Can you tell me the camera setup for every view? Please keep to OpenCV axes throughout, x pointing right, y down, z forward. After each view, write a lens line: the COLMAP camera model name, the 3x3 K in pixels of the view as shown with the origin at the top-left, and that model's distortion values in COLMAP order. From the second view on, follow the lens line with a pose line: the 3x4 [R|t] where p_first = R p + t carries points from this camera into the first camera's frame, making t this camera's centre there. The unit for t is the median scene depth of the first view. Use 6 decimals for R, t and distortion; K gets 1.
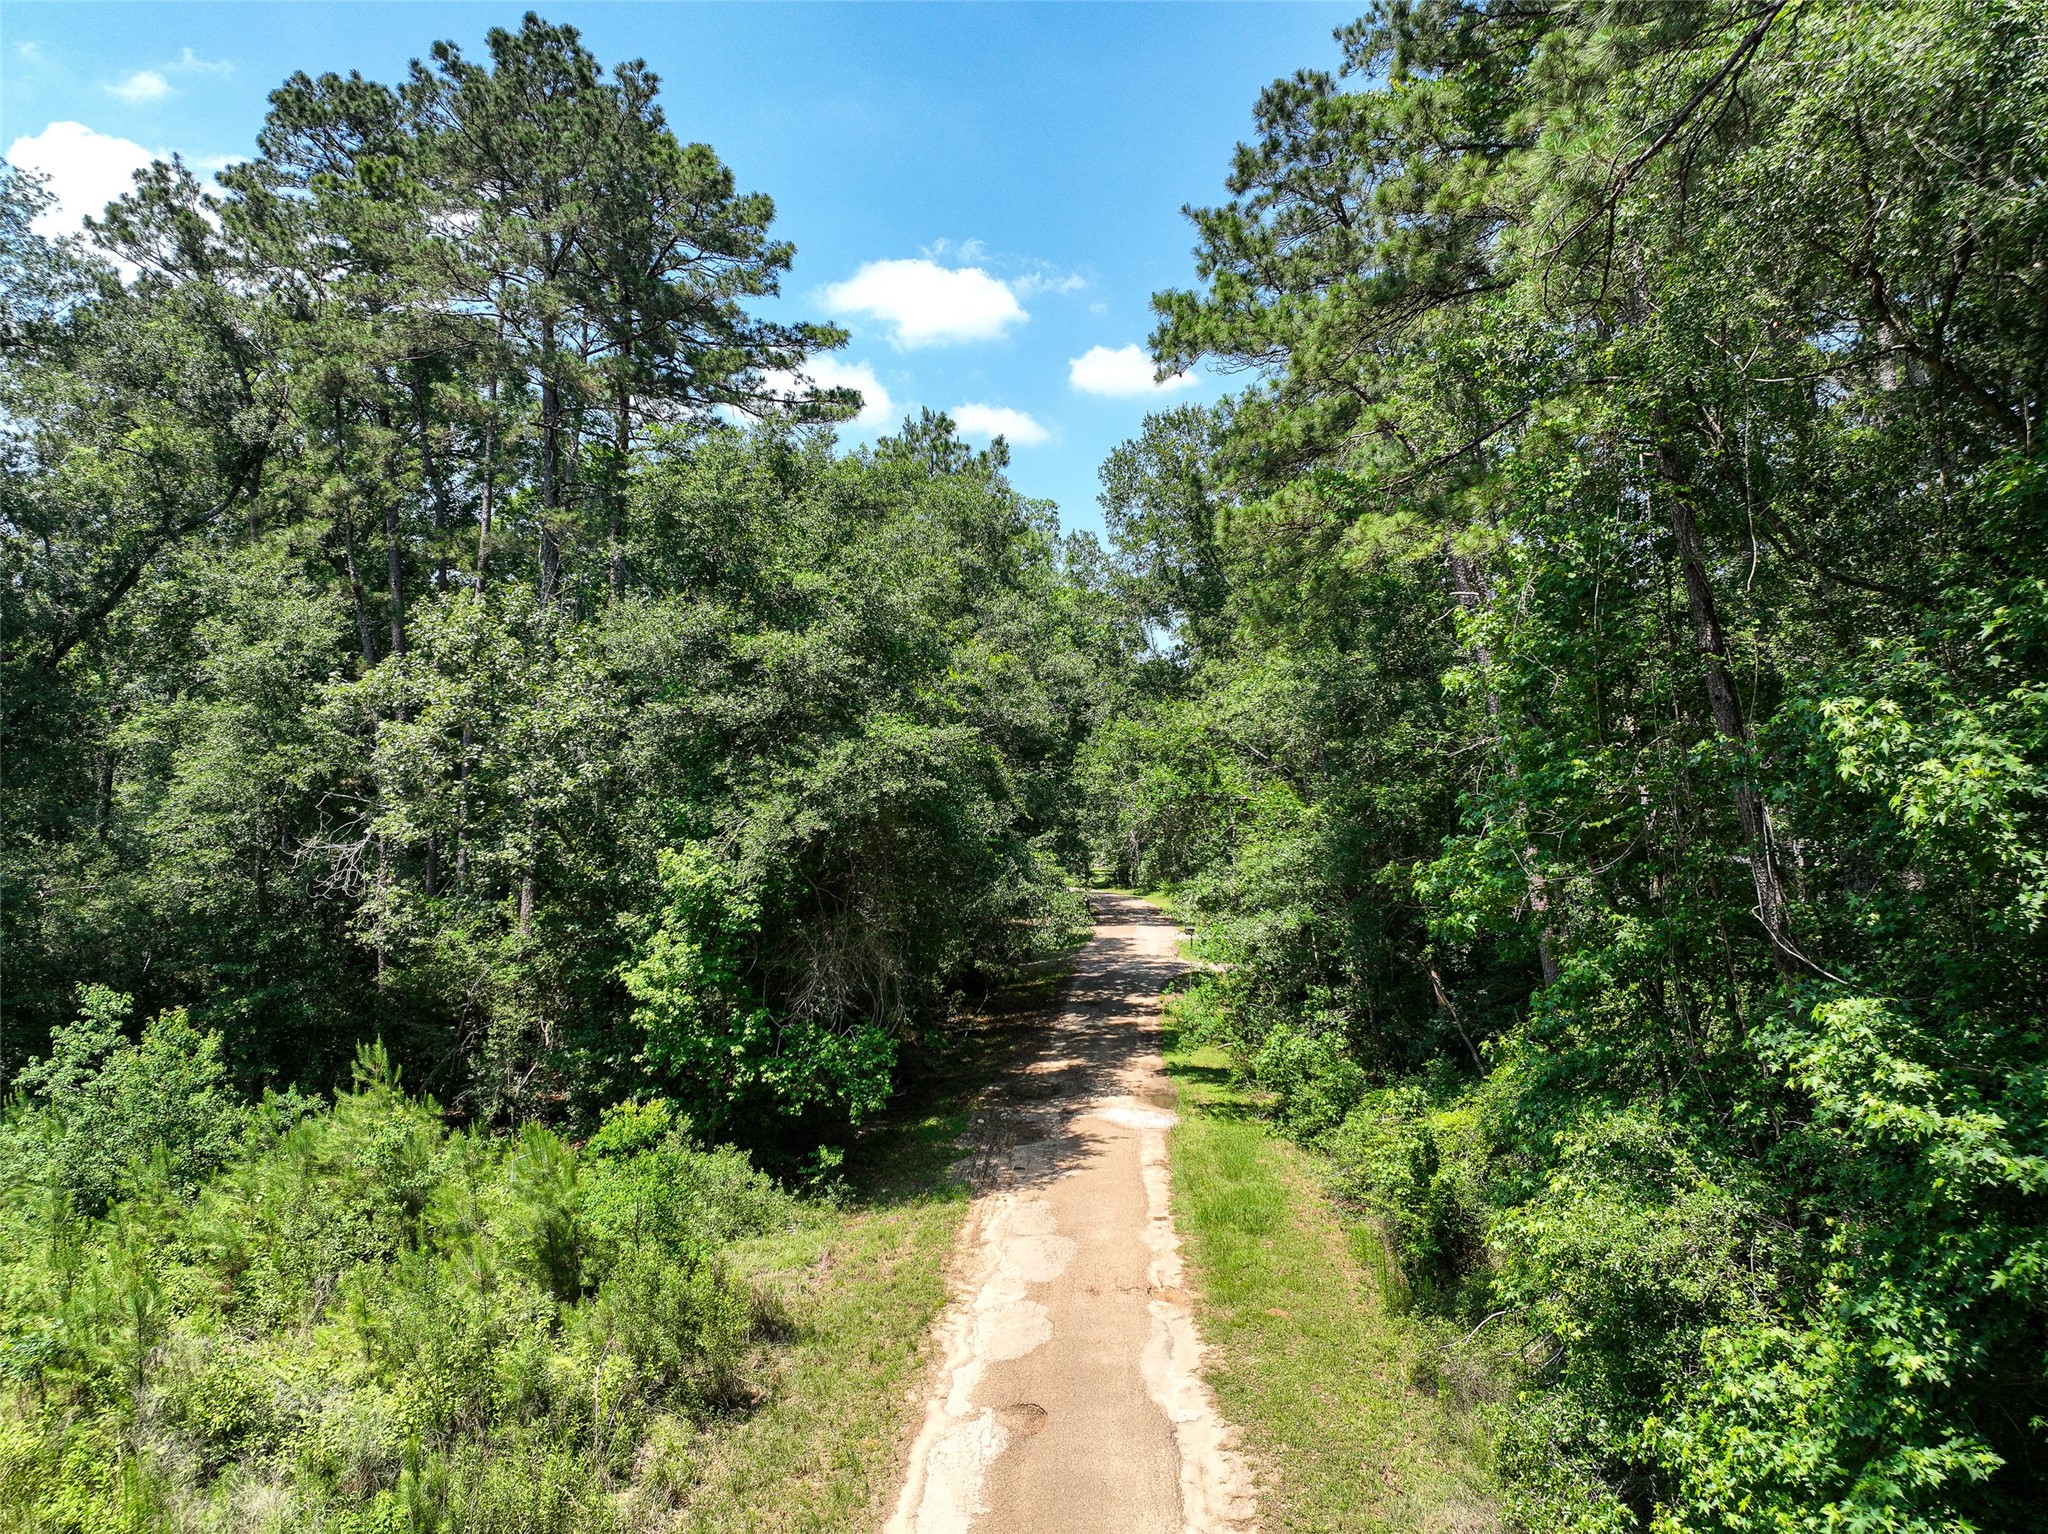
lens RADIAL K [[1436.0, 0, 1021.8], [0, 1436.0, 770.6], [0, 0, 1]] dist [-0.005987, 0.028131]
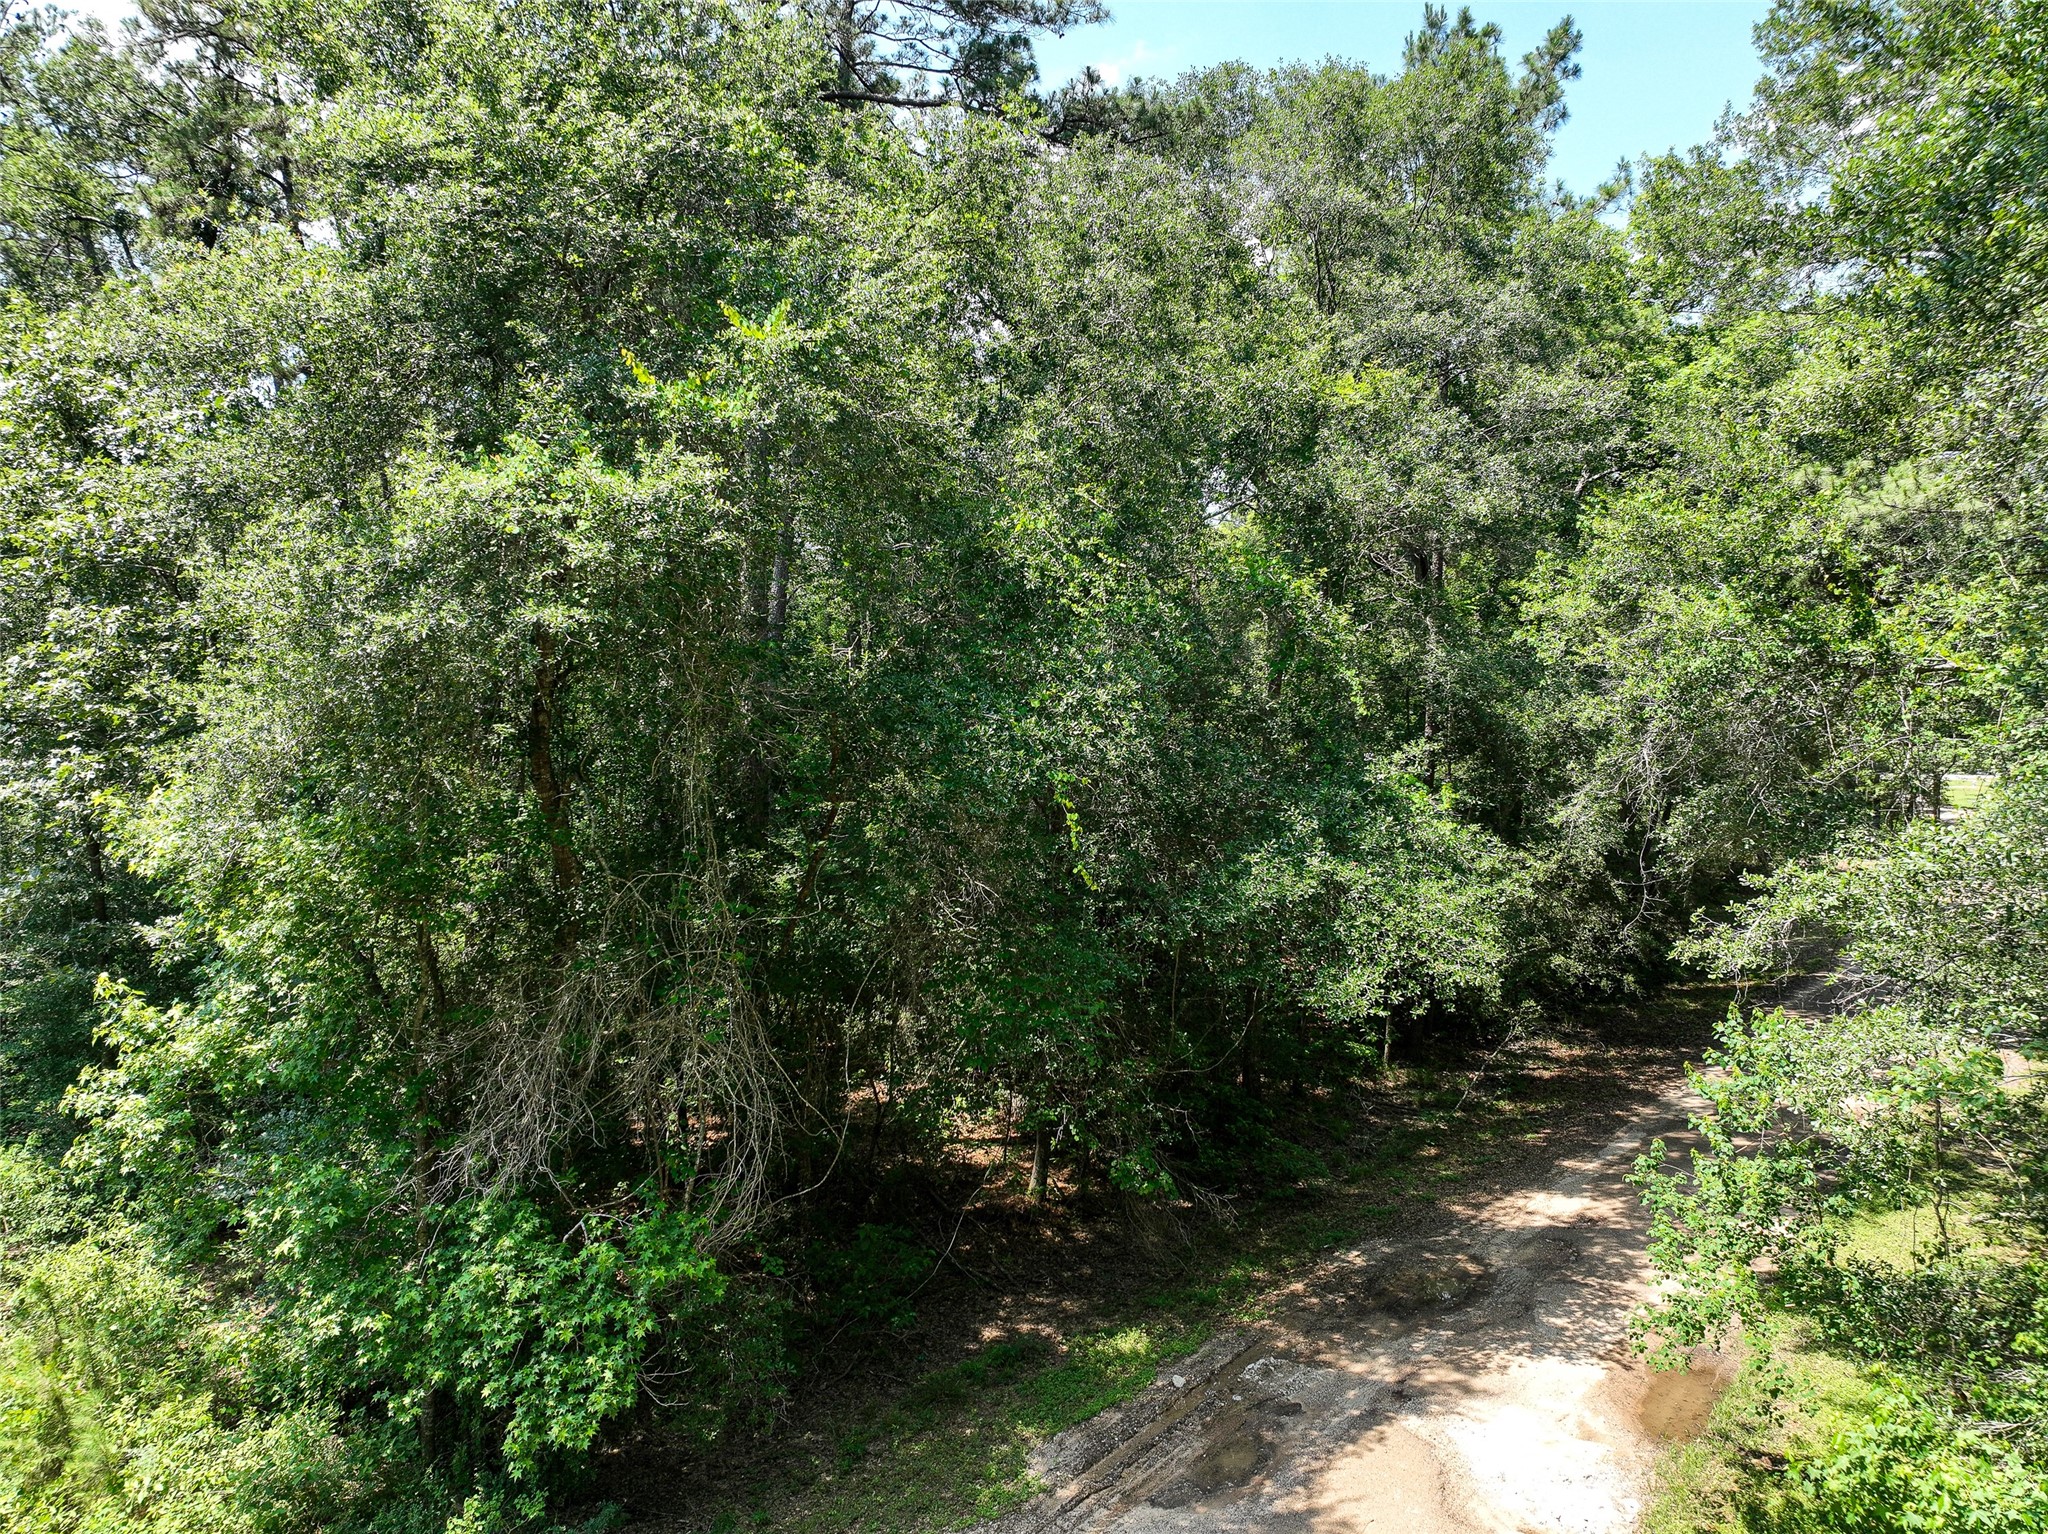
lens RADIAL K [[1436.0, 0, 1028.9], [0, 1436.0, 764.4], [0, 0, 1]] dist [-0.005987, 0.028131]
pose [[0.845512, 0.033985, -0.532874, 0.153772], [-0.000523, 0.998025, 0.062821, 0.020192], [0.533957, -0.052837, 0.843859, 0.562976]]
